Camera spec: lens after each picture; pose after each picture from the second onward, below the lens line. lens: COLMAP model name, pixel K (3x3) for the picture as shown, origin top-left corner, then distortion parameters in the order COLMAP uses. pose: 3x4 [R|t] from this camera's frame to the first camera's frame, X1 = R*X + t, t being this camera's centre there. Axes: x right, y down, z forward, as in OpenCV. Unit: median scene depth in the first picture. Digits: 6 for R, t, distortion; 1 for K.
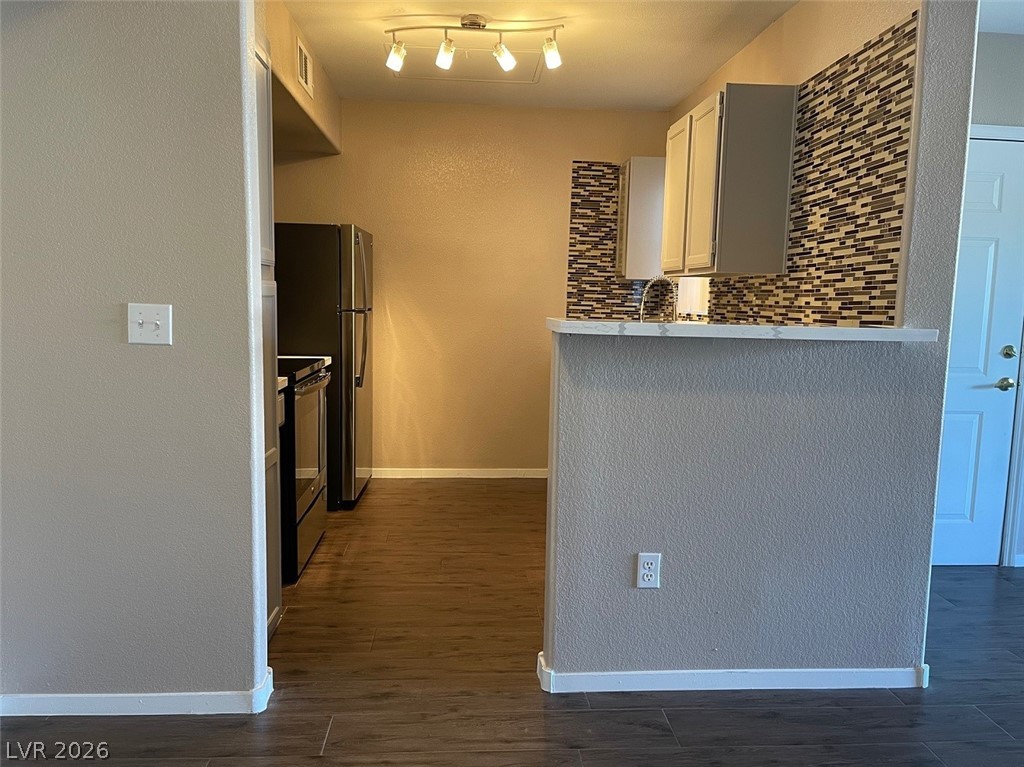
lens RADIAL K [[775.4, 0, 515.3], [0, 775.4, 390.3], [0, 0, 1]] dist [0.070607, -0.092135]
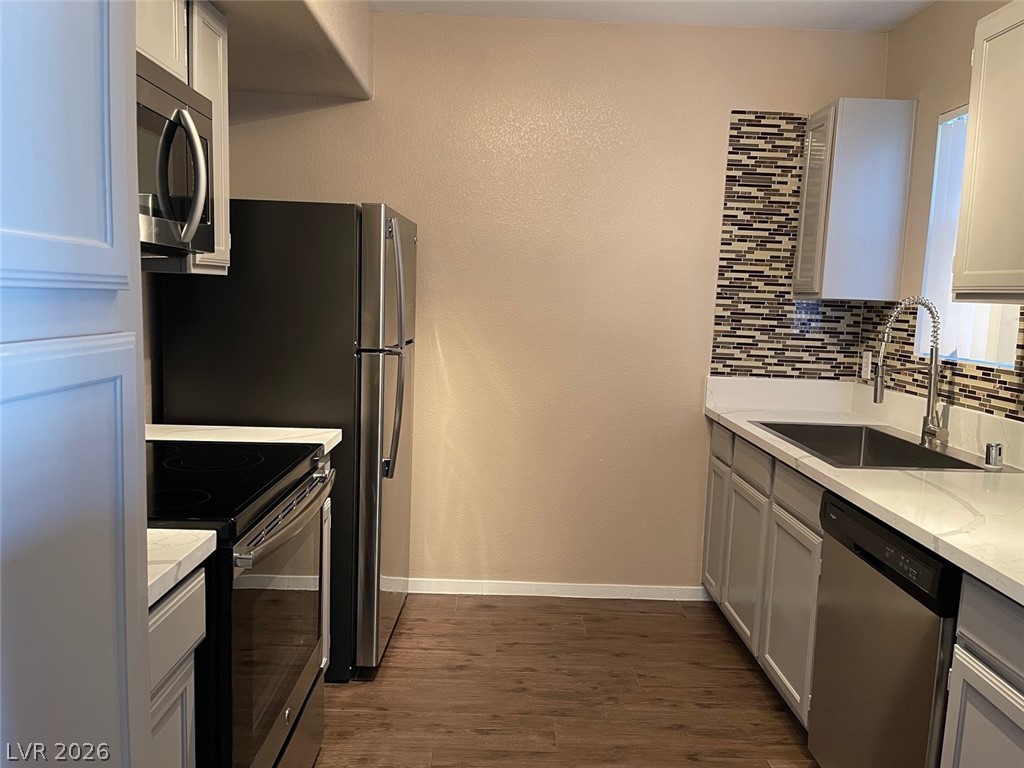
lens RADIAL K [[775.4, 0, 510.7], [0, 775.4, 387.0], [0, 0, 1]] dist [0.070607, -0.092135]
pose [[0.997808, 0.020902, -0.062783, -0.068520], [-0.021141, 0.999772, -0.003144, -0.071004], [0.062703, 0.004464, 0.998022, 0.396119]]
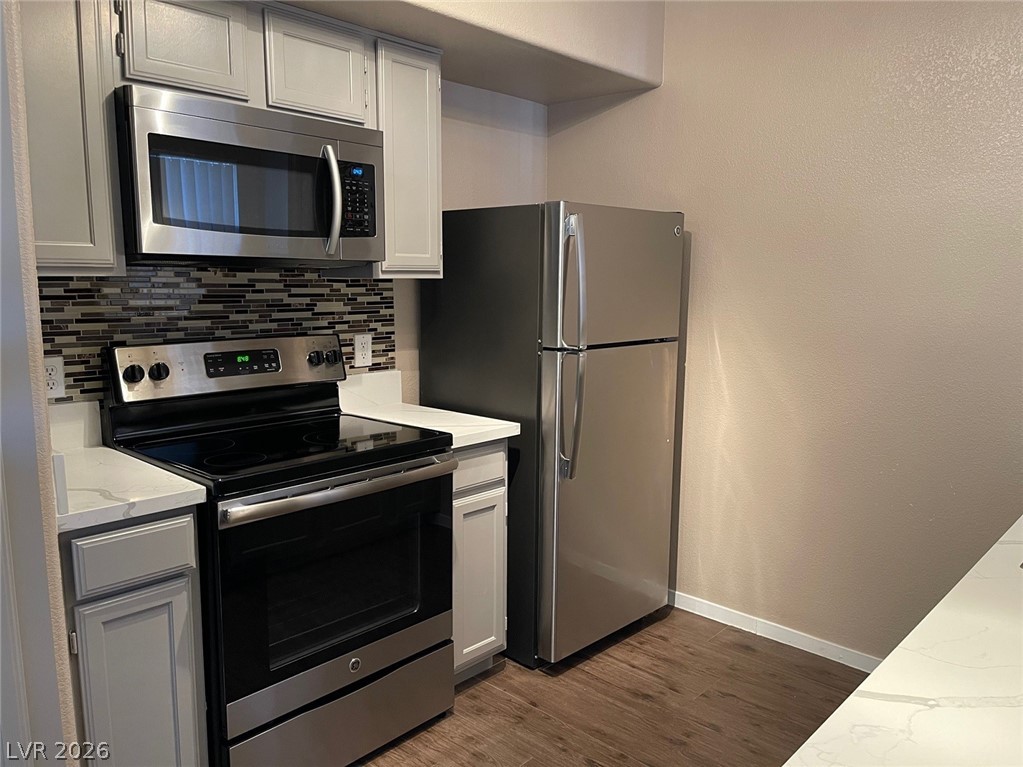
lens RADIAL K [[774.6, 0, 504.8], [0, 774.6, 386.2], [0, 0, 1]] dist [0.070607, -0.092135]
pose [[0.677421, 0.092377, -0.729772, 0.182004], [-0.081352, 0.995406, 0.050485, -0.095460], [0.731083, 0.025169, 0.681824, 0.541851]]
